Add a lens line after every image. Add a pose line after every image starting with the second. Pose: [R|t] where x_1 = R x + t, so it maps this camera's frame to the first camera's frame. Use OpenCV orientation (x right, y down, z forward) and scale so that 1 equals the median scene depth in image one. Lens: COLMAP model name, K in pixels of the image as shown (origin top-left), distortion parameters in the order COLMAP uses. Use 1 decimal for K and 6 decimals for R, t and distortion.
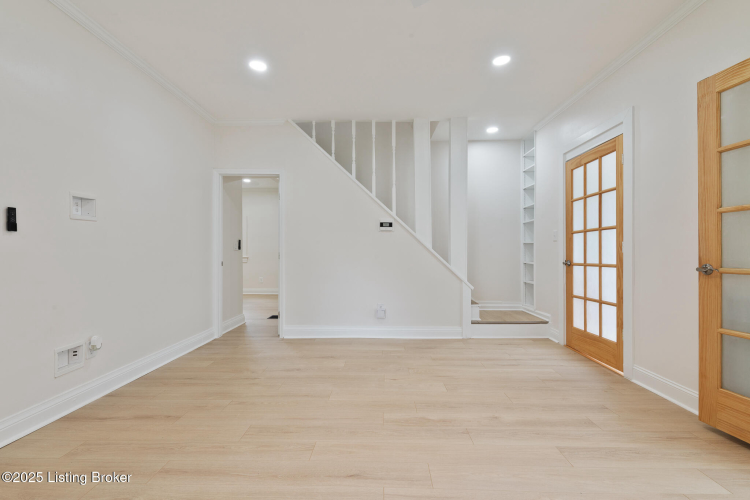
lens RADIAL K [[344.6, 0, 367.2], [0, 344.6, 252.5], [0, 0, 1]] dist [0.012348, -0.009861]
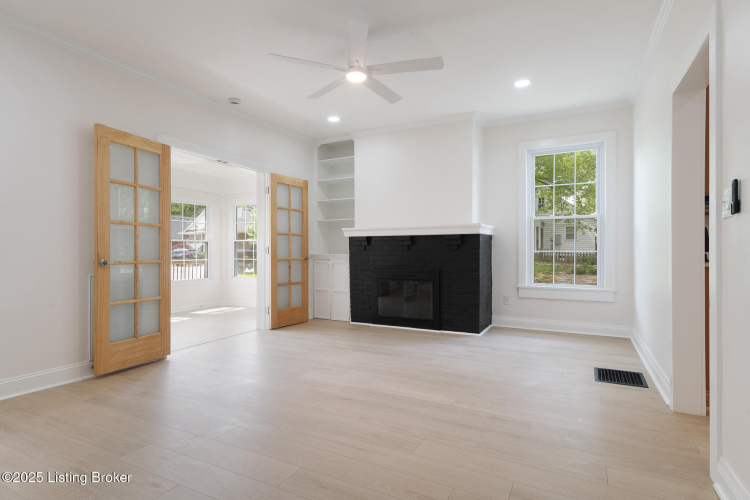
lens RADIAL K [[392.4, 0, 375.0], [0, 392.4, 250.0], [0, 0, 1]] dist [0.015820, -0.000135]
pose [[-0.905507, 0.007487, 0.424265, -0.427511], [0.005150, 0.999965, -0.006654, 0.007357], [-0.424300, -0.003840, -0.905513, 1.224311]]
